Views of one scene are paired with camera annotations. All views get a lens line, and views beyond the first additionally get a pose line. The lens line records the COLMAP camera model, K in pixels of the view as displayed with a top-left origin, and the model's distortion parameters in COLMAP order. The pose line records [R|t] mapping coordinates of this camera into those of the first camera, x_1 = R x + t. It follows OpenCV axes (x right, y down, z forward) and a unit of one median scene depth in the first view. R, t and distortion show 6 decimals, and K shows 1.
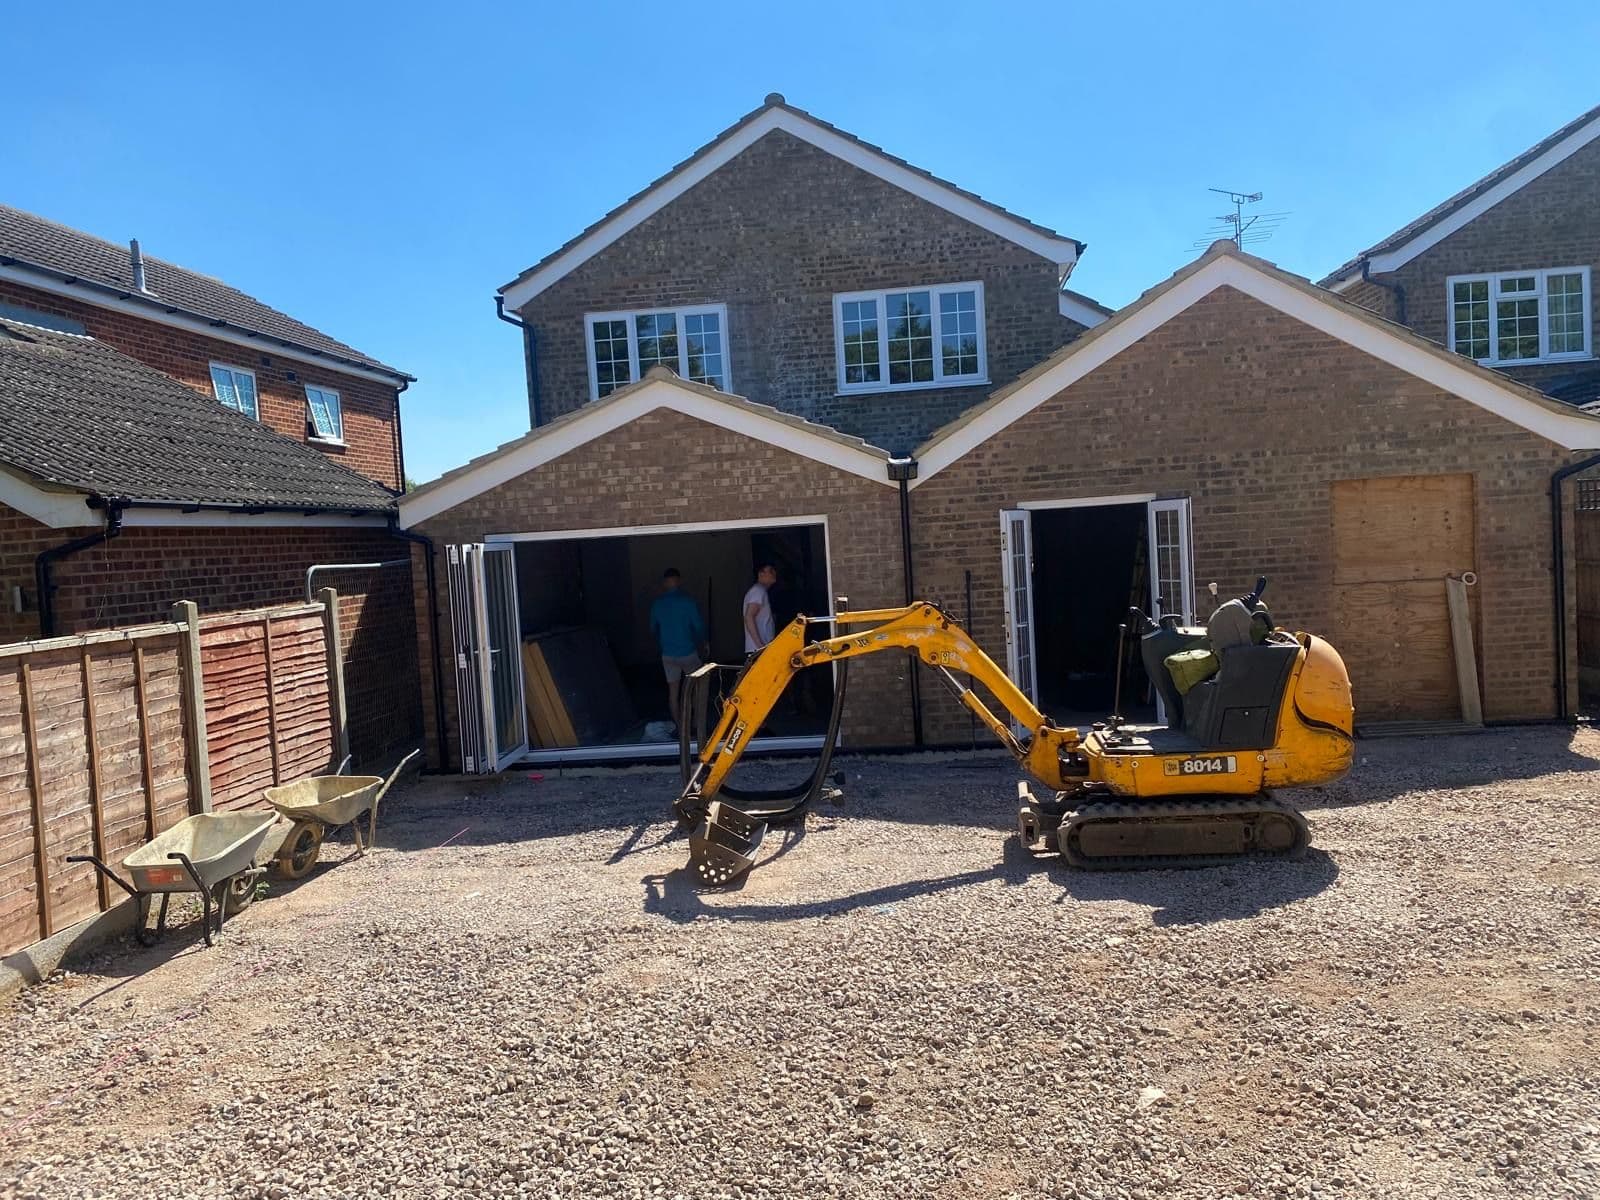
lens RADIAL K [[1216.2, 0, 800.0], [0, 1216.2, 600.0], [0, 0, 1]] dist [0.133033, -0.221817]
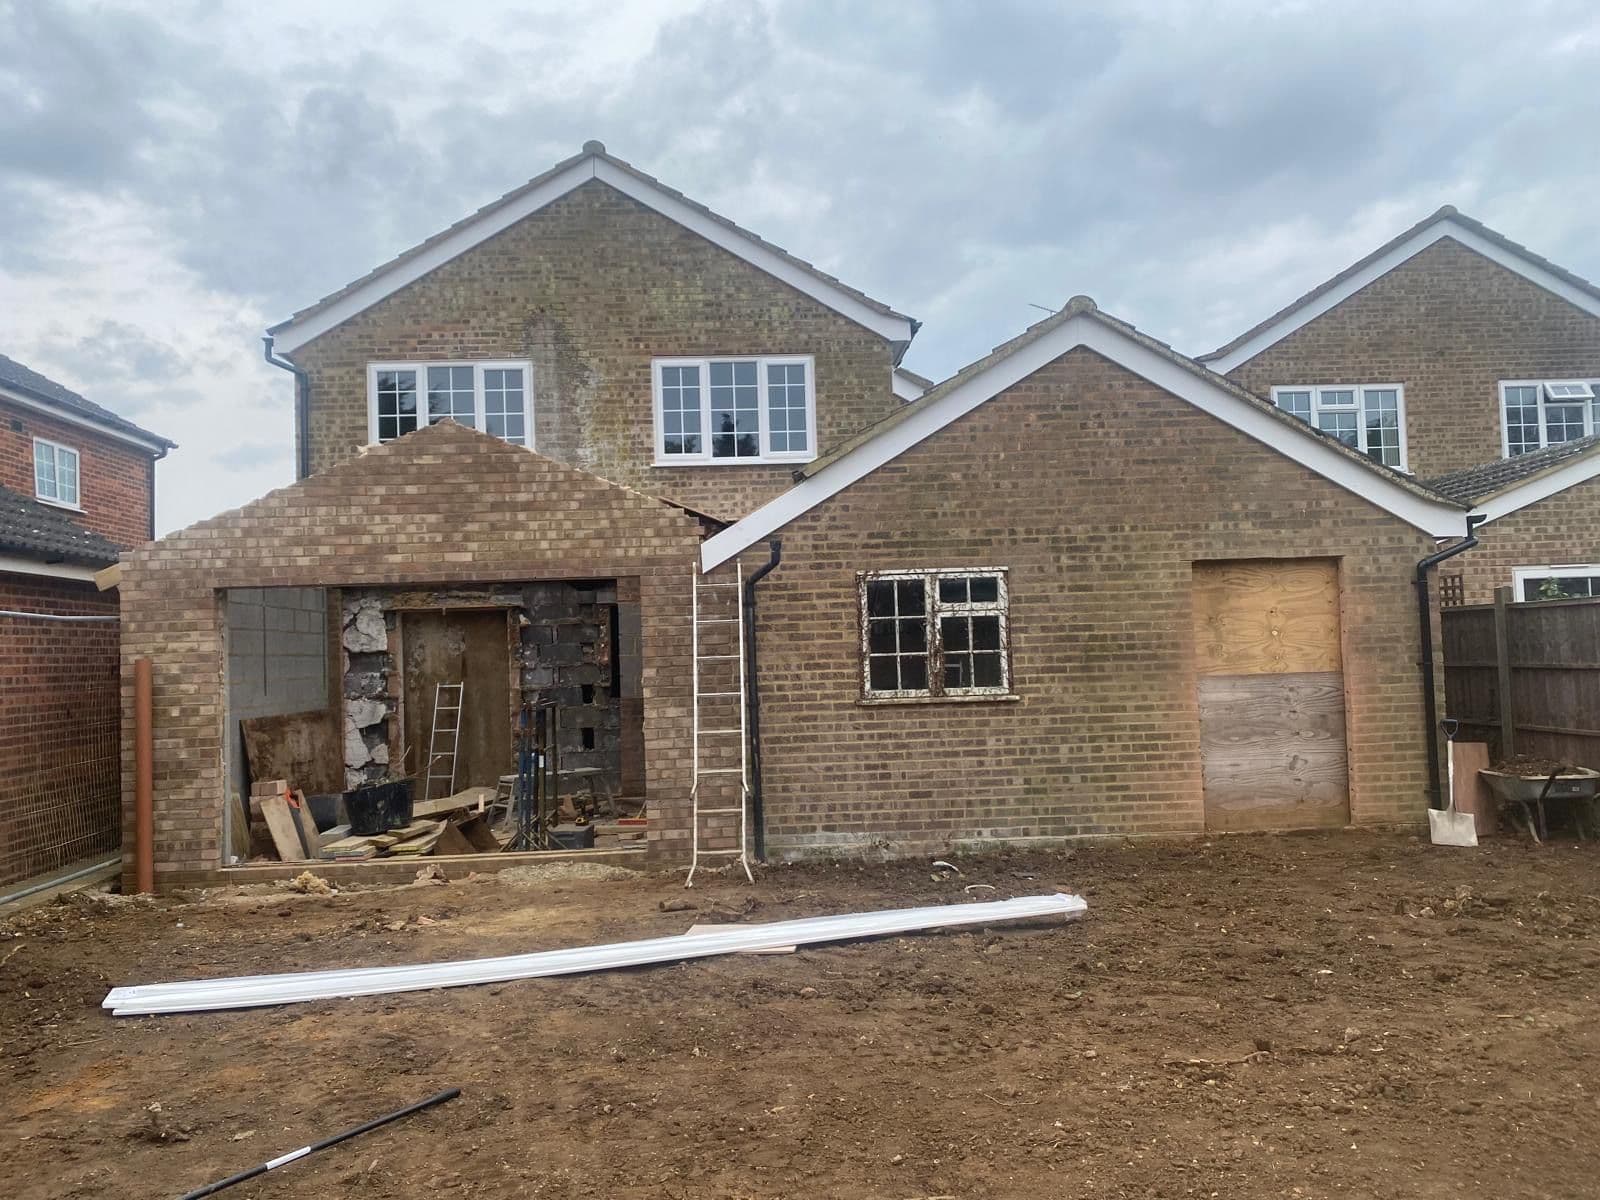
lens RADIAL K [[1207.8, 0, 775.1], [0, 1207.8, 602.0], [0, 0, 1]] dist [0.168179, -0.389479]
pose [[0.990206, 0.035798, 0.134947, 0.002384], [-0.021655, 0.994252, -0.104853, 0.033015], [-0.137925, 0.100904, 0.985289, 0.143139]]
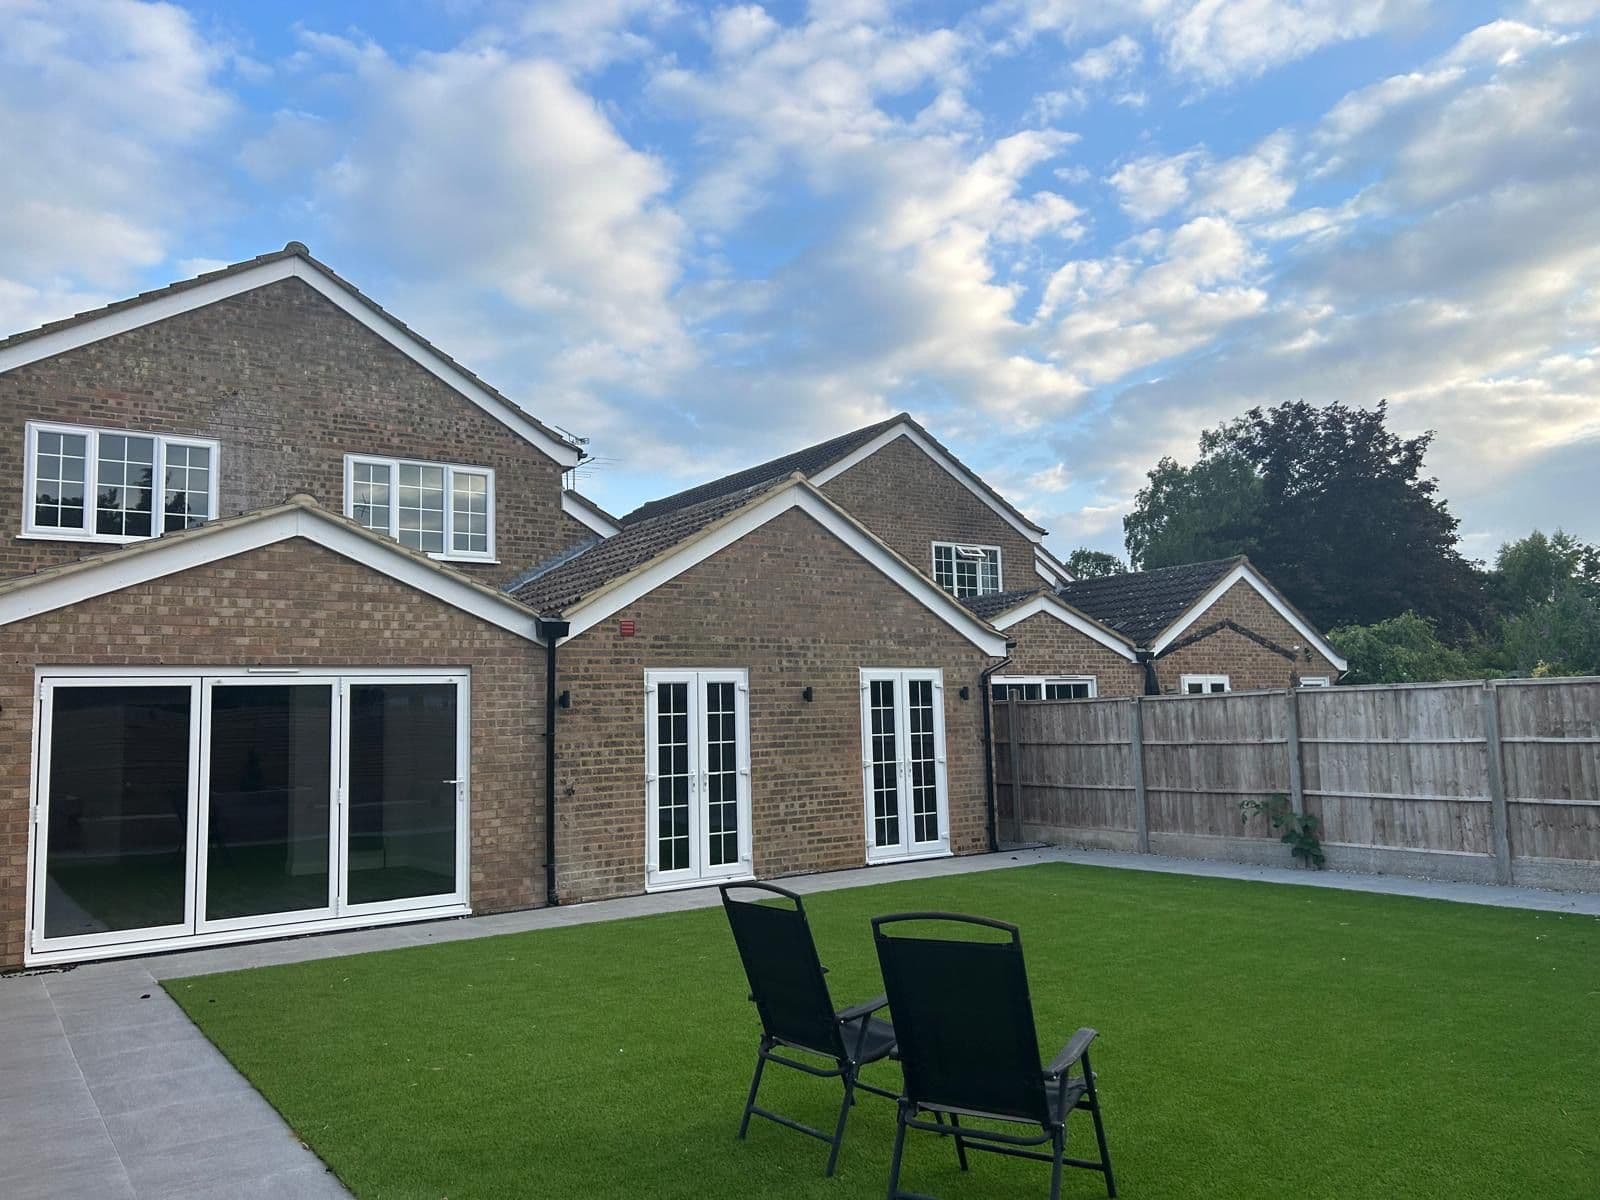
lens RADIAL K [[1191.1, 0, 800.0], [0, 1191.1, 600.0], [0, 0, 1]] dist [0.083330, -0.123870]
pose [[0.757909, 0.104234, 0.643979, -0.389398], [0.017184, 0.983620, -0.179432, 0.052021], [-0.652134, 0.147059, 0.743703, 0.106741]]
